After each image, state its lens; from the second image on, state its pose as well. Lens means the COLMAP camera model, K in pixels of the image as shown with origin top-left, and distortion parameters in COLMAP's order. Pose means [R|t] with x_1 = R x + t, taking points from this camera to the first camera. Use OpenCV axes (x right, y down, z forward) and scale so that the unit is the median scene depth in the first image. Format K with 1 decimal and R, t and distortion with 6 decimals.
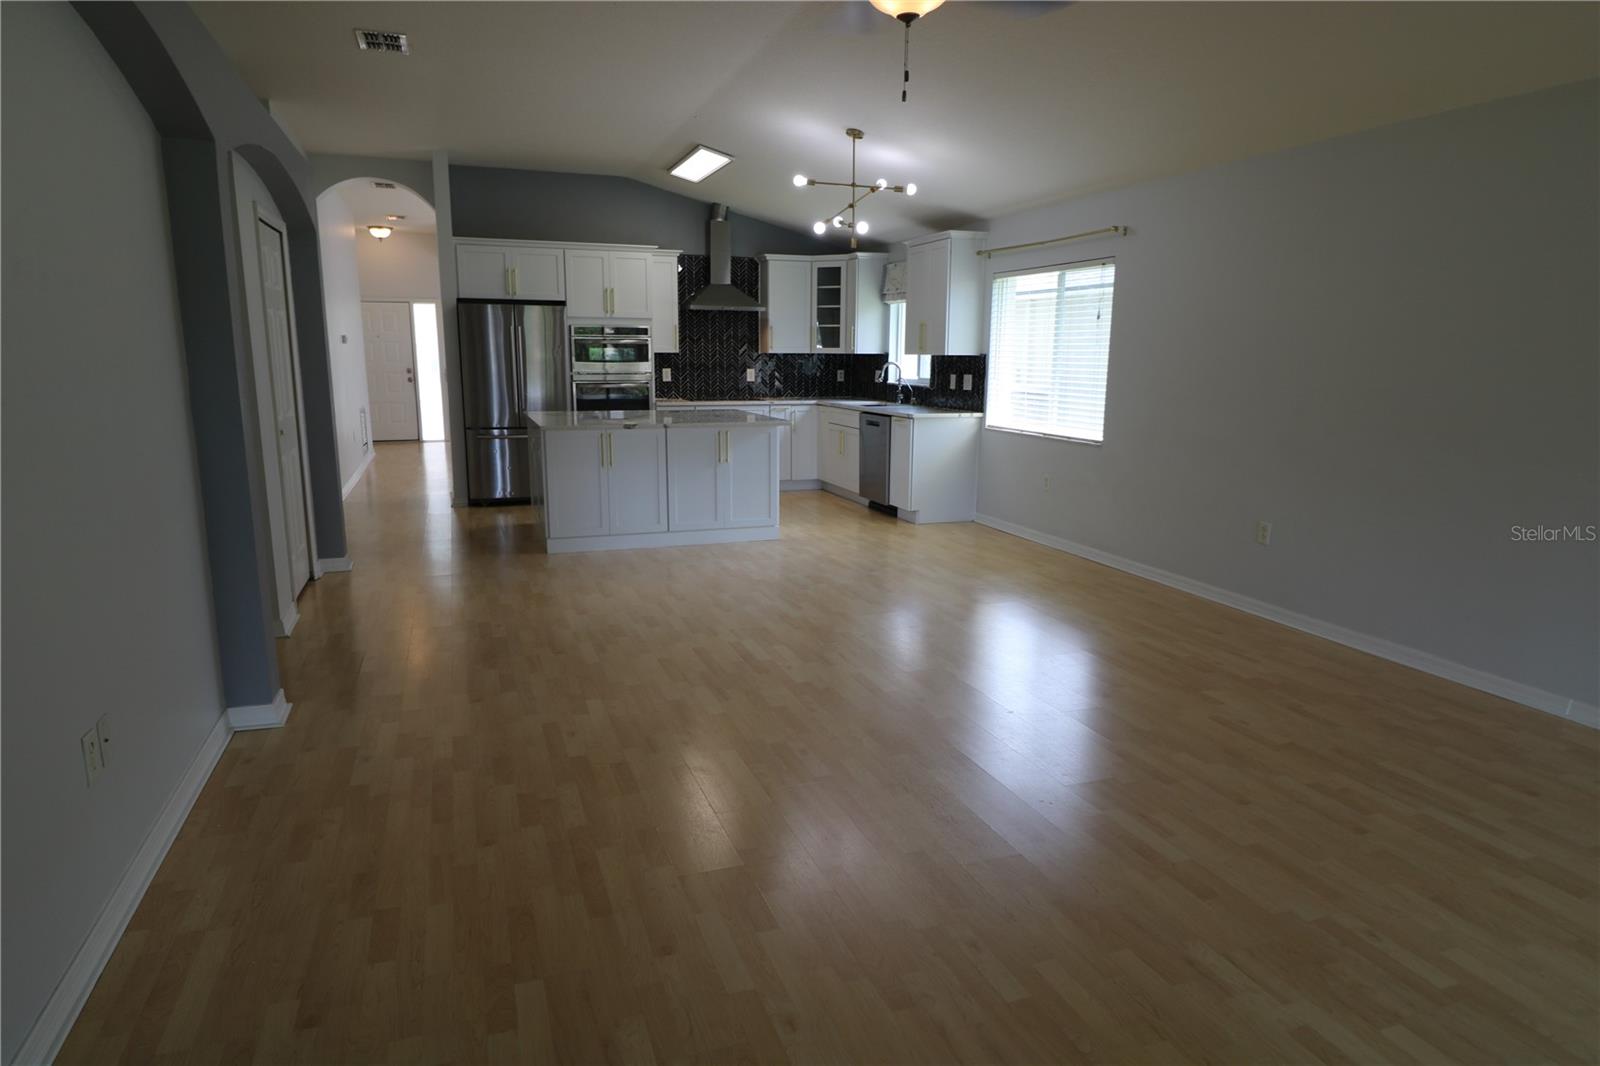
lens RADIAL K [[969.1, 0, 792.8], [0, 969.1, 555.5], [0, 0, 1]] dist [0.000580, -0.000460]
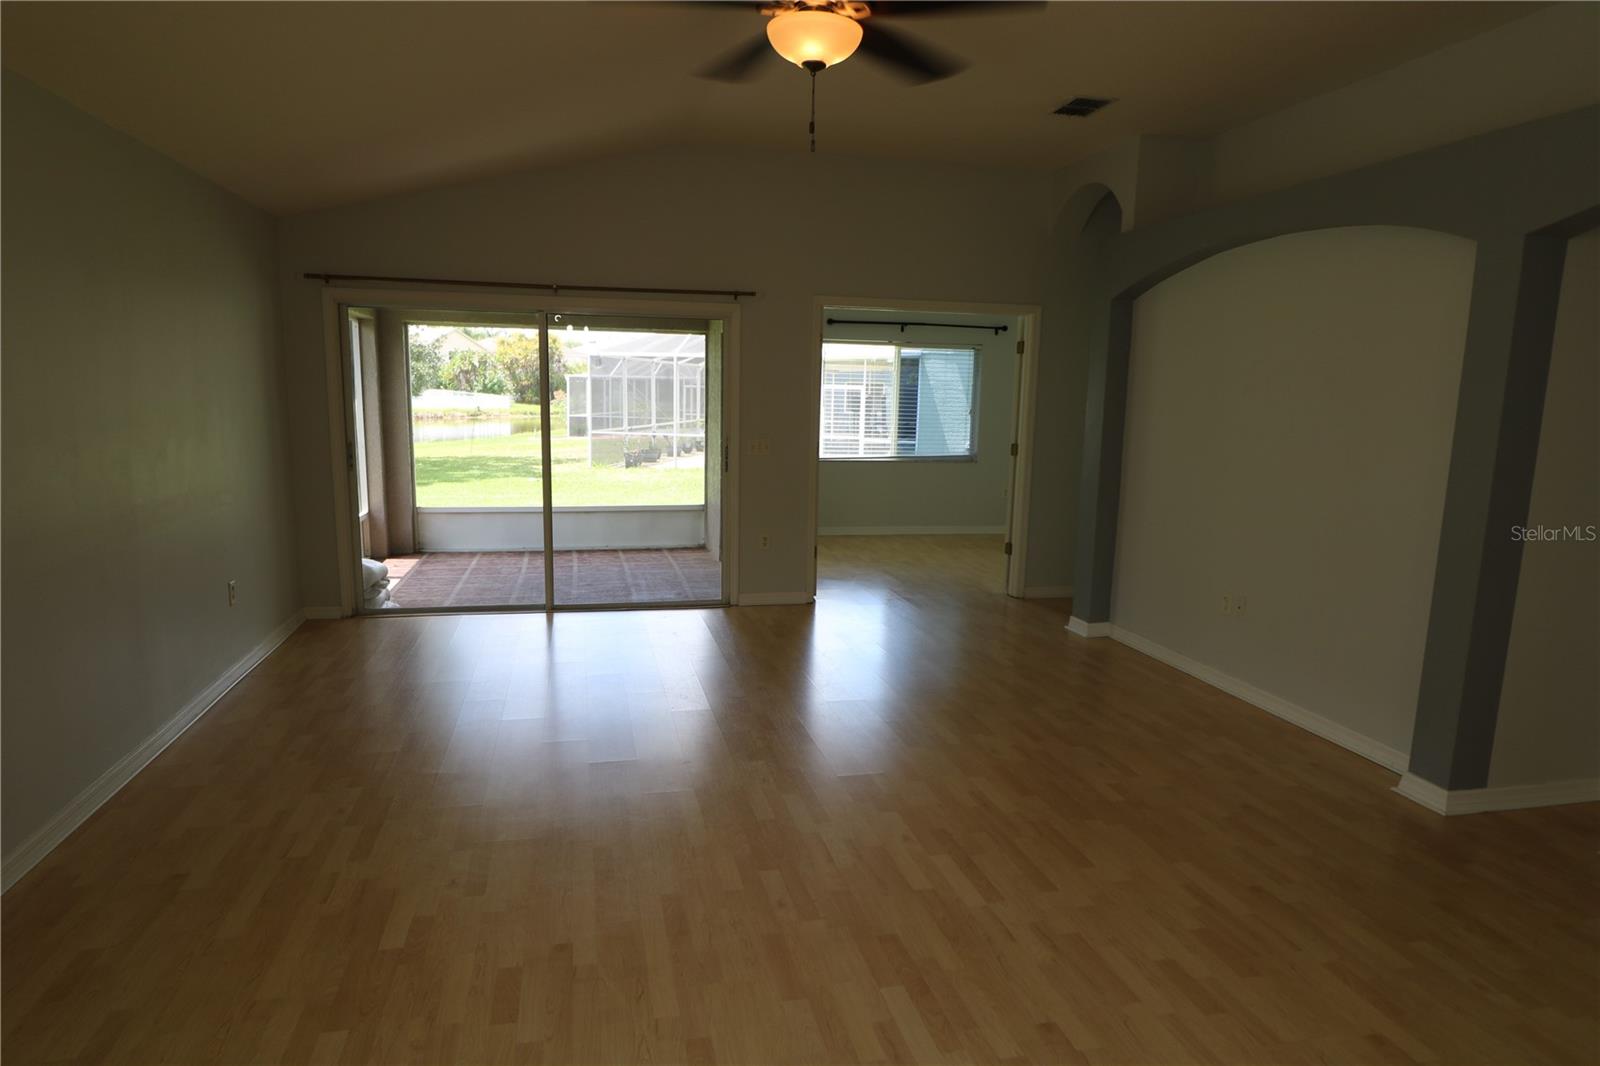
lens RADIAL K [[952.9, 0, 799.6], [0, 952.9, 547.1], [0, 0, 1]] dist [-0.001856, -0.001817]
pose [[-0.993805, -0.046859, 0.100772, 0.016383], [-0.006912, 0.931065, 0.364788, -0.403066], [-0.110919, 0.361832, -0.925621, 1.770524]]
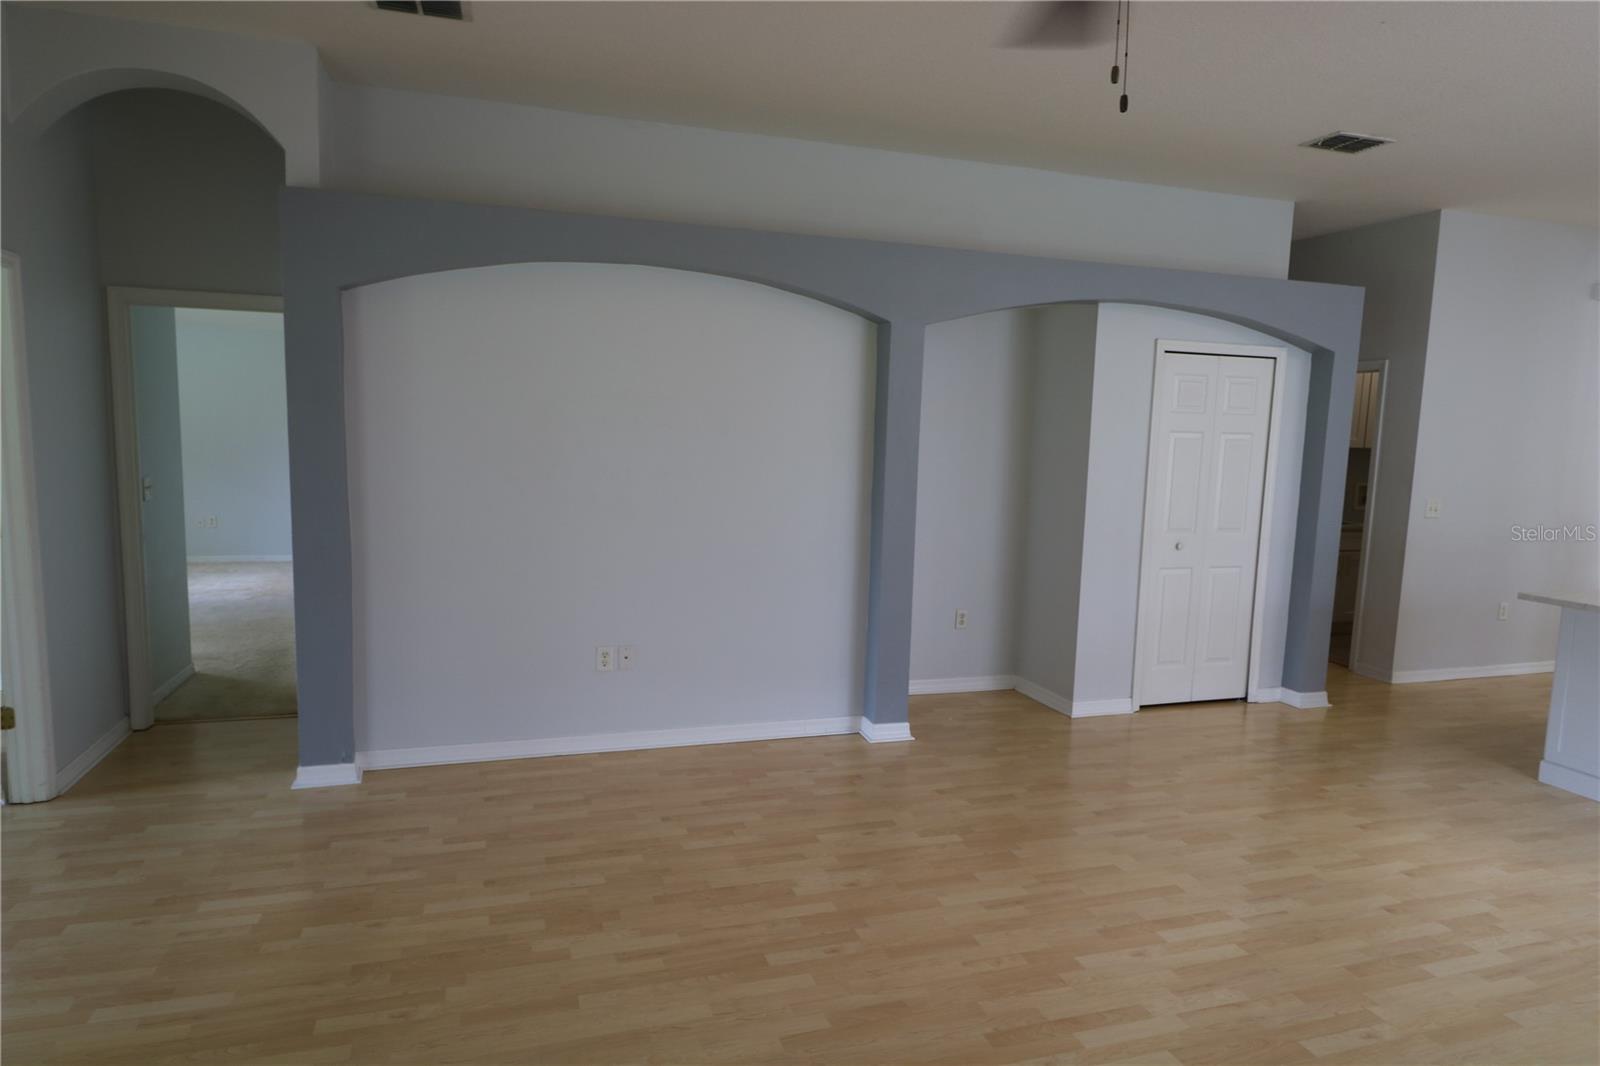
lens RADIAL K [[952.9, 0, 799.6], [0, 952.9, 547.1], [0, 0, 1]] dist [-0.001856, -0.001817]
pose [[-0.029918, 0.115091, -0.992904, 0.690157], [-0.234449, 0.964830, 0.118901, -0.198756], [0.971668, 0.236343, -0.001883, 0.770312]]
